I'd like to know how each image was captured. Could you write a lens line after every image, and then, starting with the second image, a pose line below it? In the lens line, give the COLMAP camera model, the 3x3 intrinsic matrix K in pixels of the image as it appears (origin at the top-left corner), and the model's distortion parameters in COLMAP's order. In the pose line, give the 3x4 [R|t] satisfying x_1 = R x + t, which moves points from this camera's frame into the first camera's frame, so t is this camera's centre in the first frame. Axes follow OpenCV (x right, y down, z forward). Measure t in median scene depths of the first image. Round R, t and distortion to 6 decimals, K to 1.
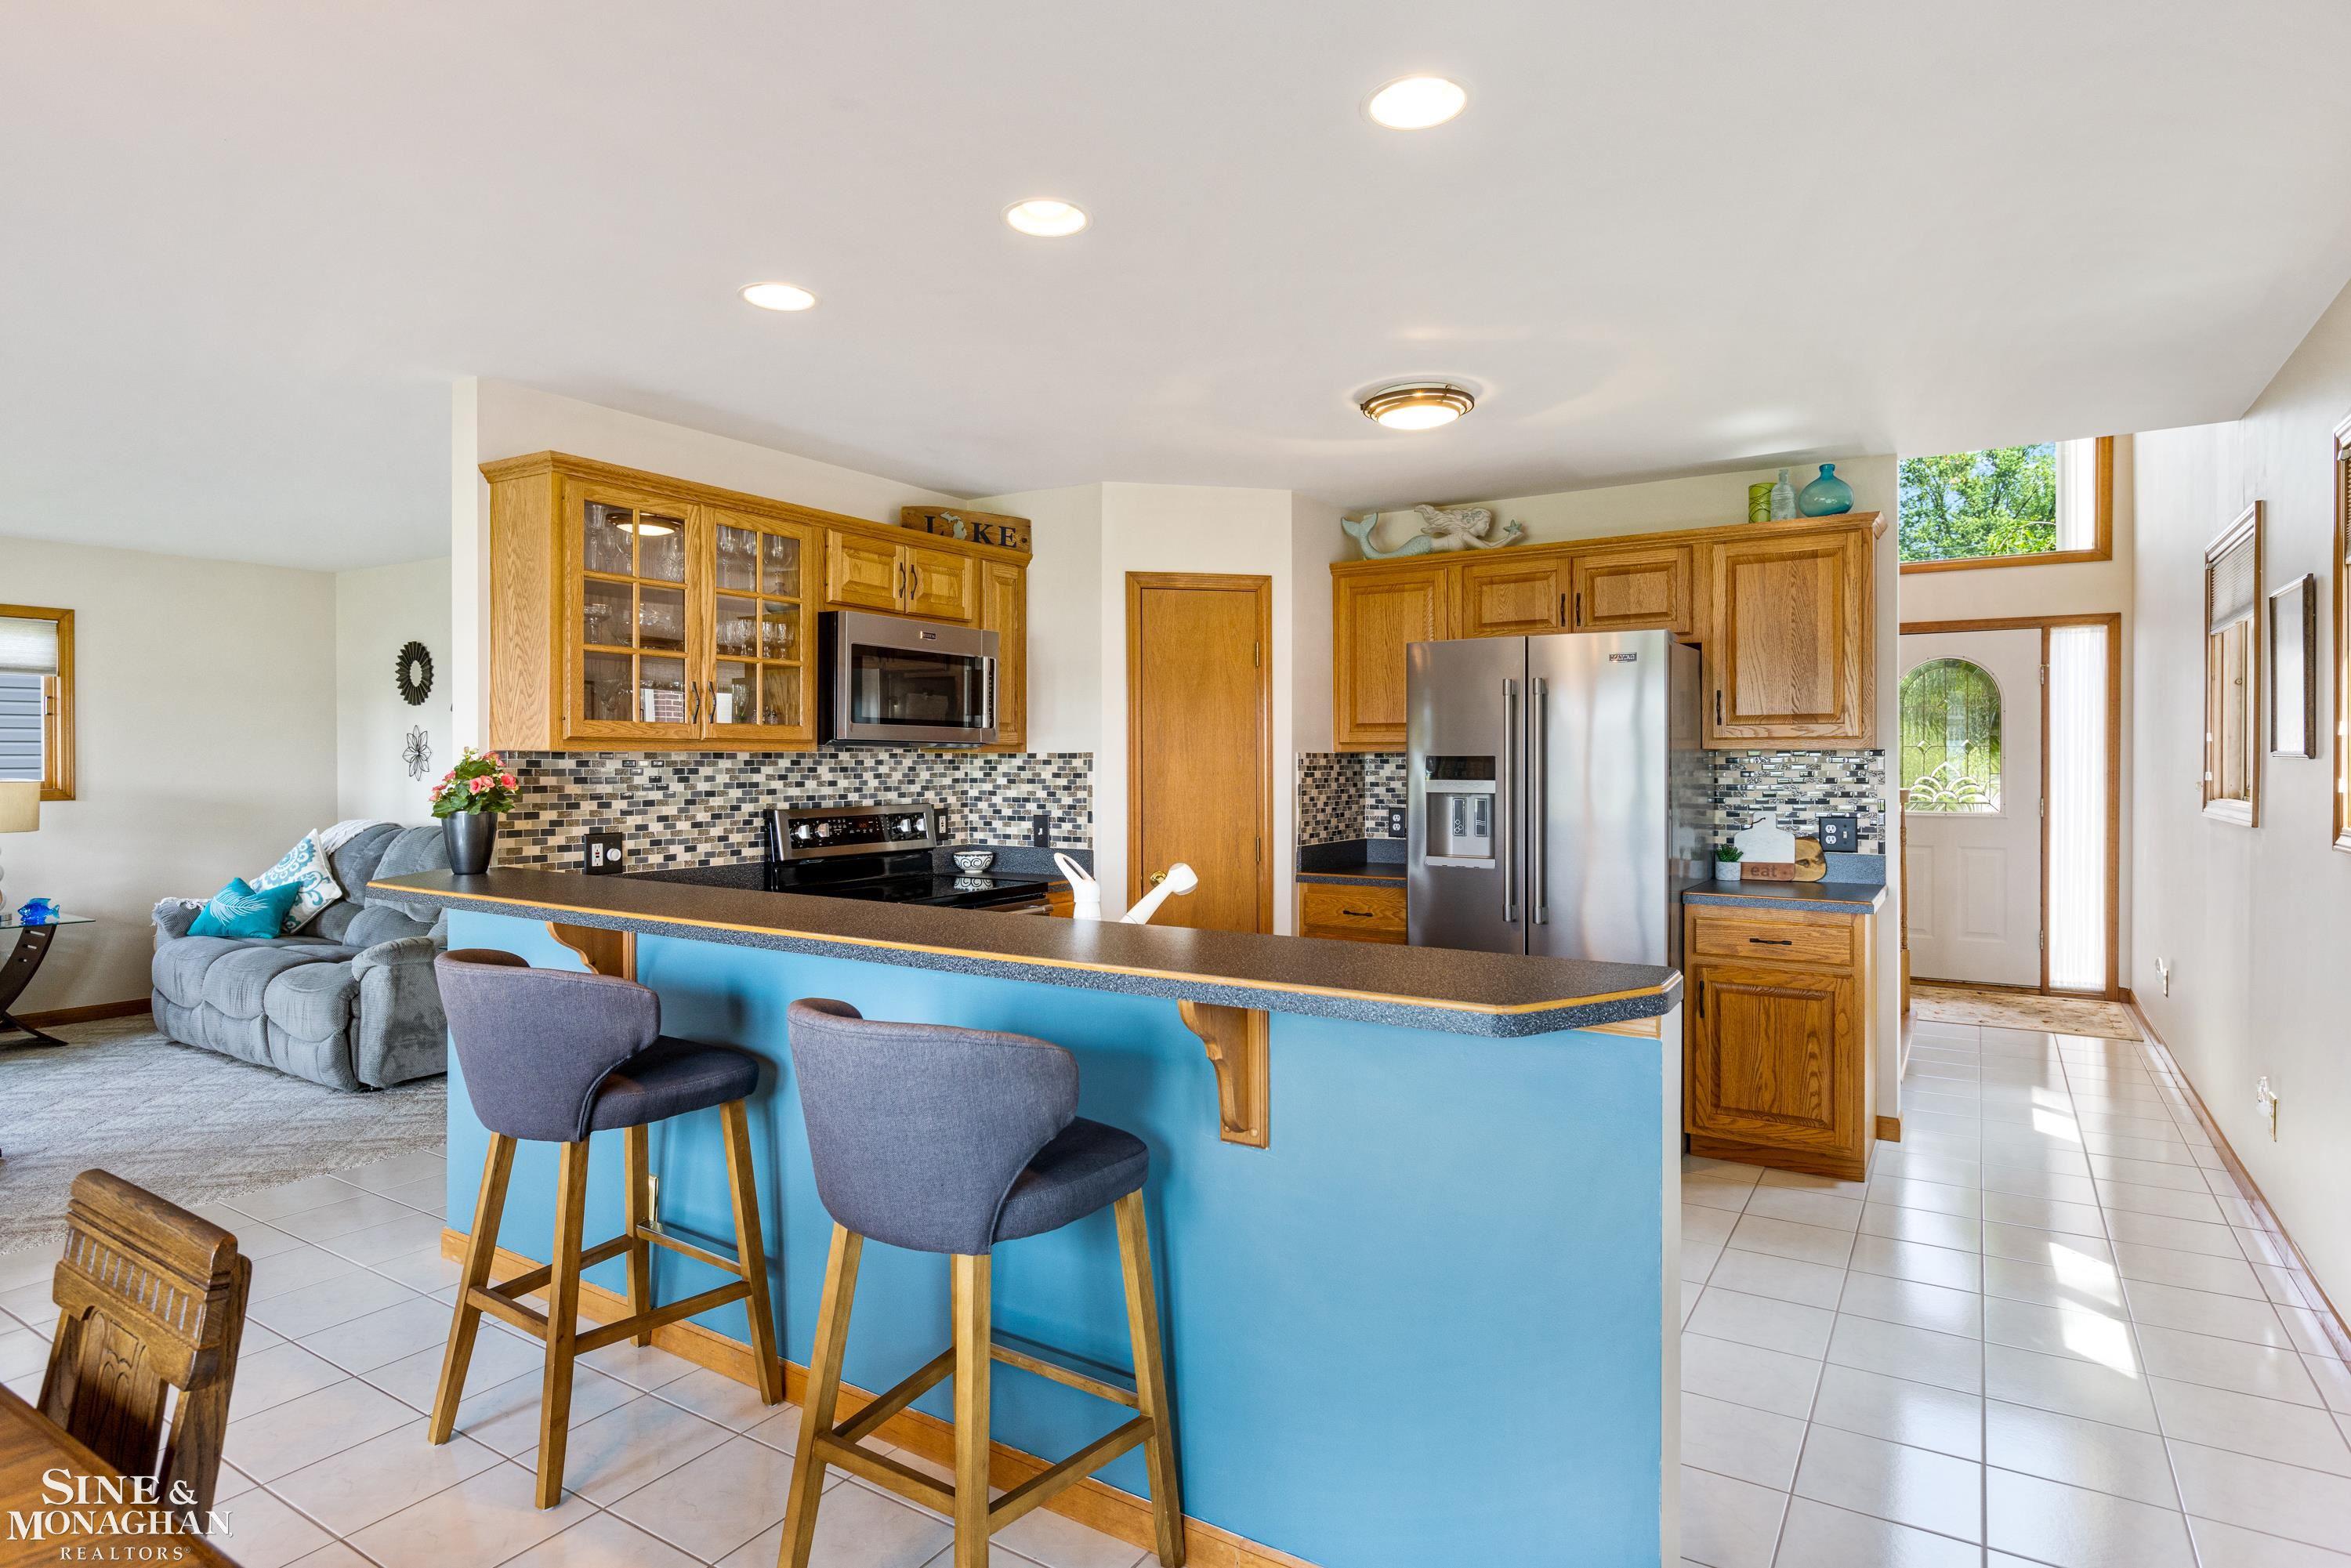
lens RADIAL K [[1262.2, 0, 1176.0], [0, 1262.2, 772.5], [0, 0, 1]] dist [0.004190, 0.000590]
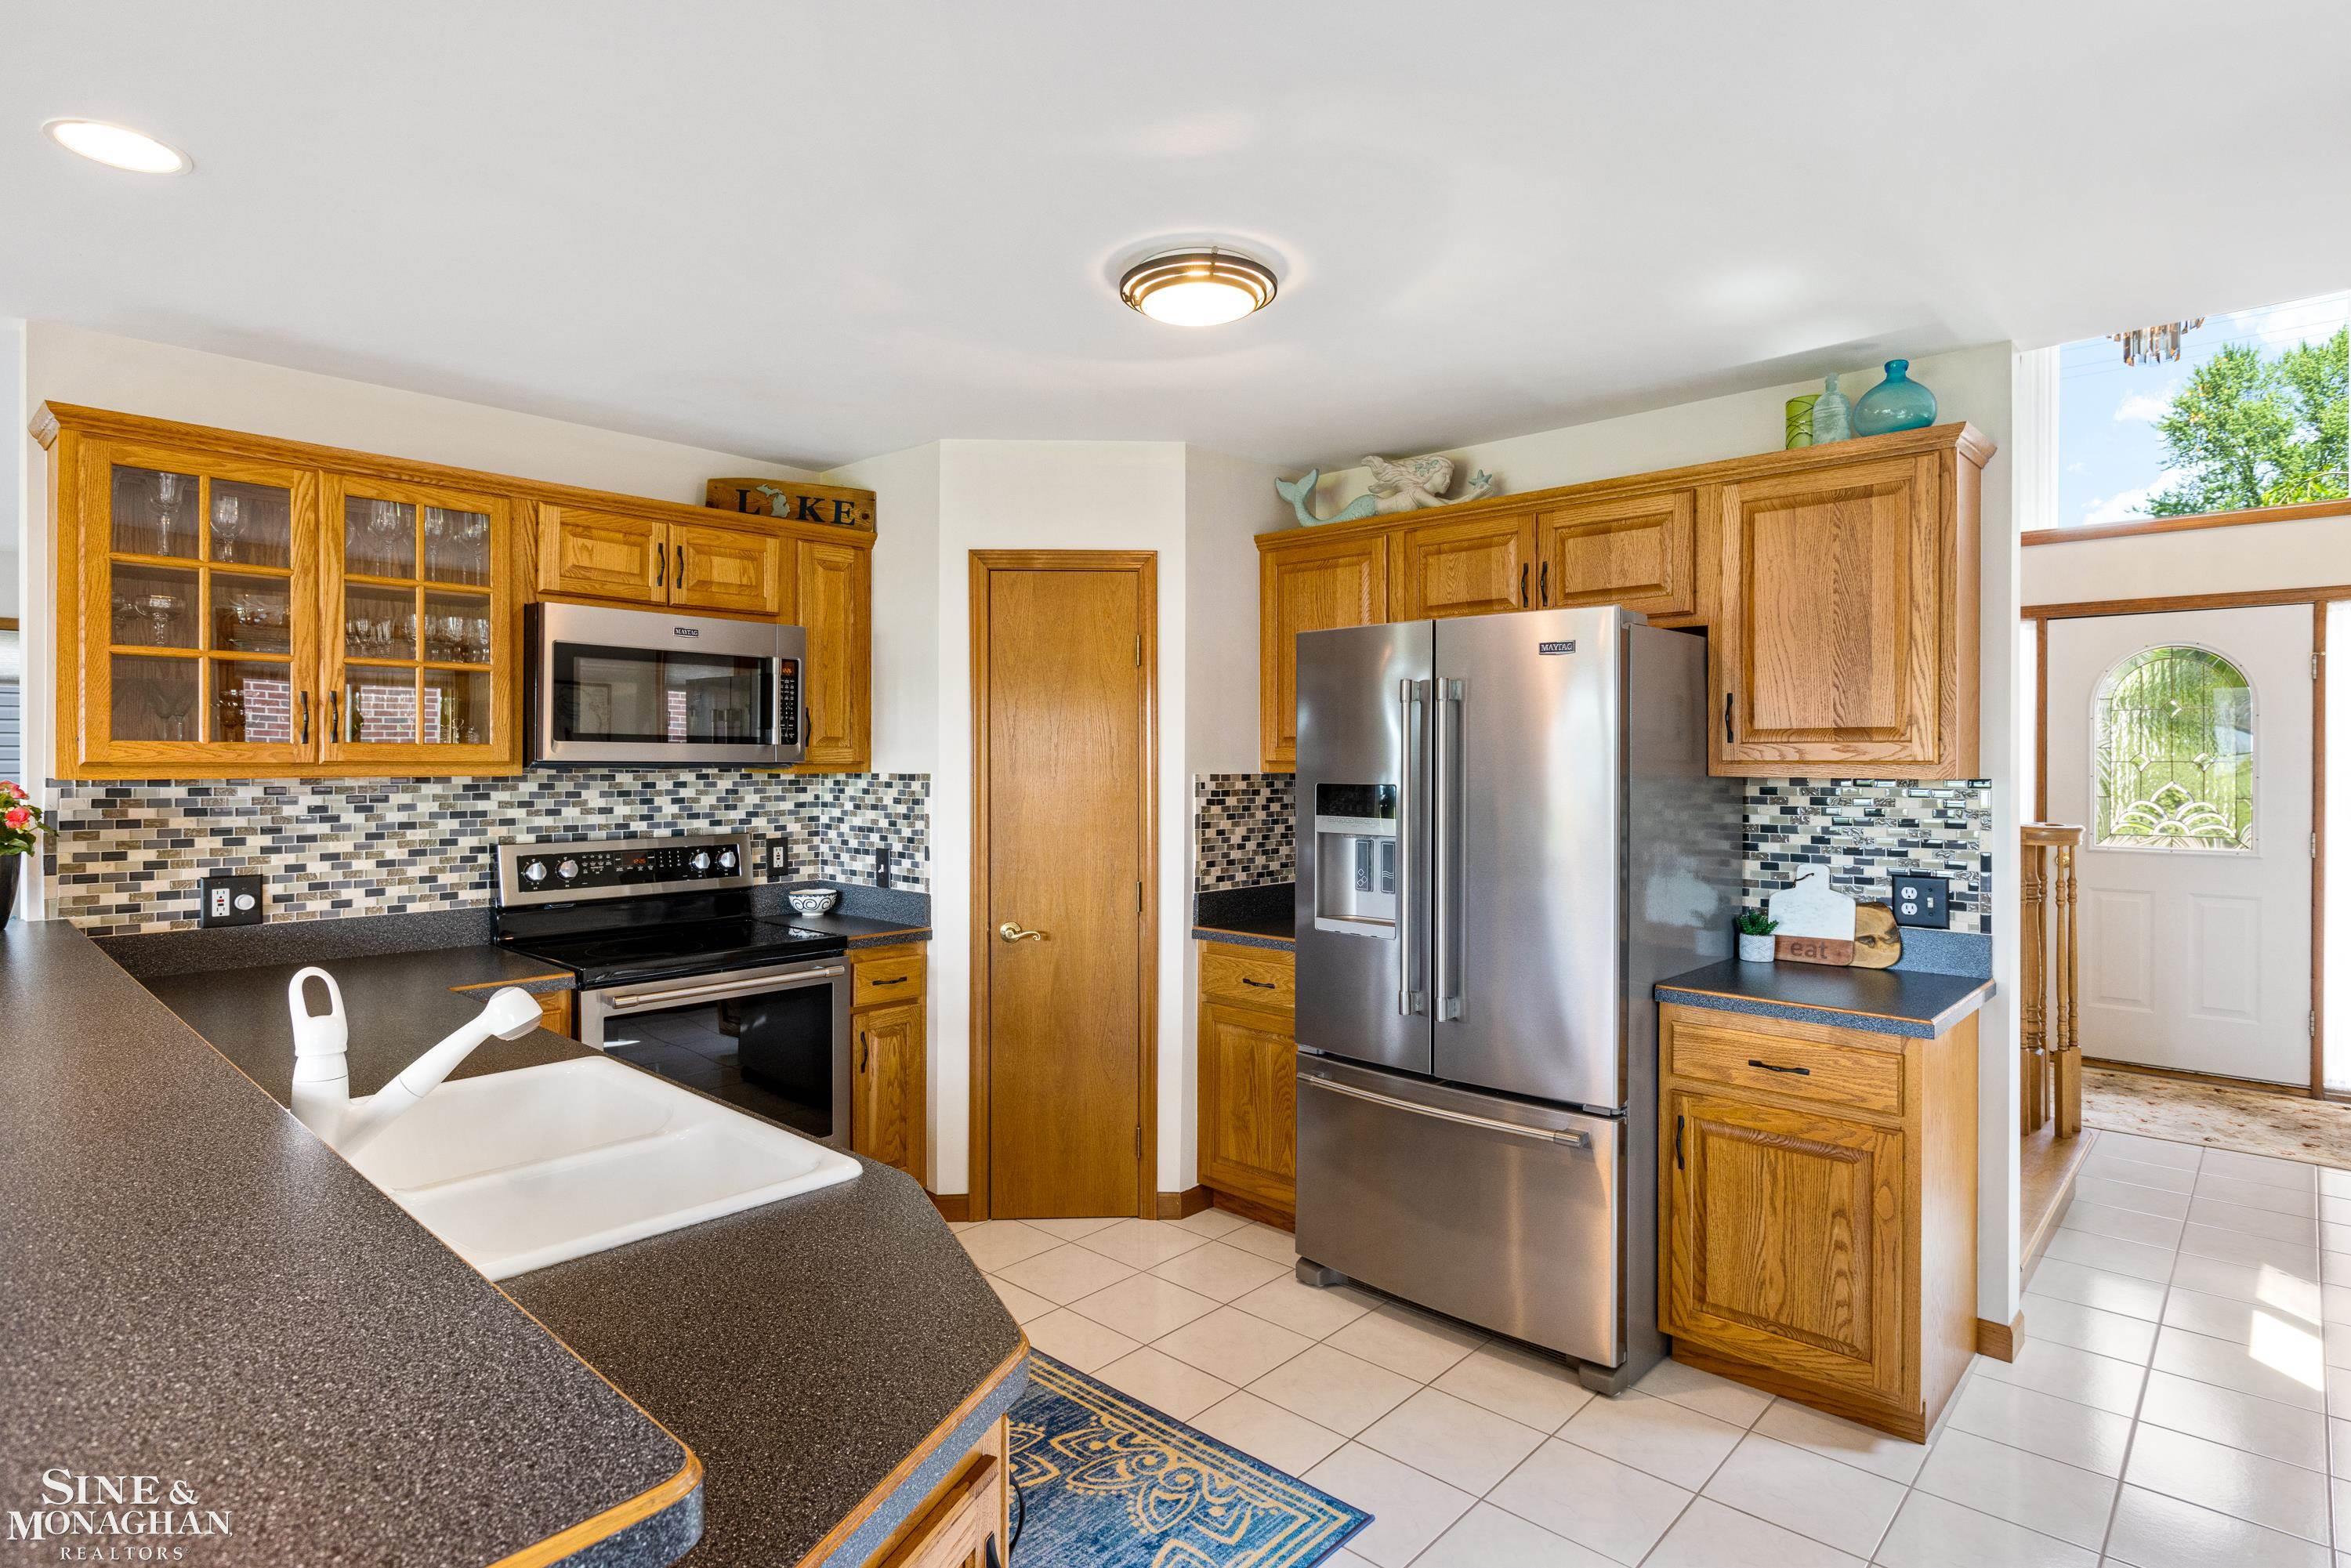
lens RADIAL K [[1223.6, 0, 1166.1], [0, 1223.6, 770.5], [0, 0, 1]] dist [0.004936, -0.003597]
pose [[0.983512, 0.005329, -0.180763, 0.238349], [-0.005439, 0.999985, -0.000111, -0.019766], [0.180759, 0.001092, 0.983527, 0.267879]]
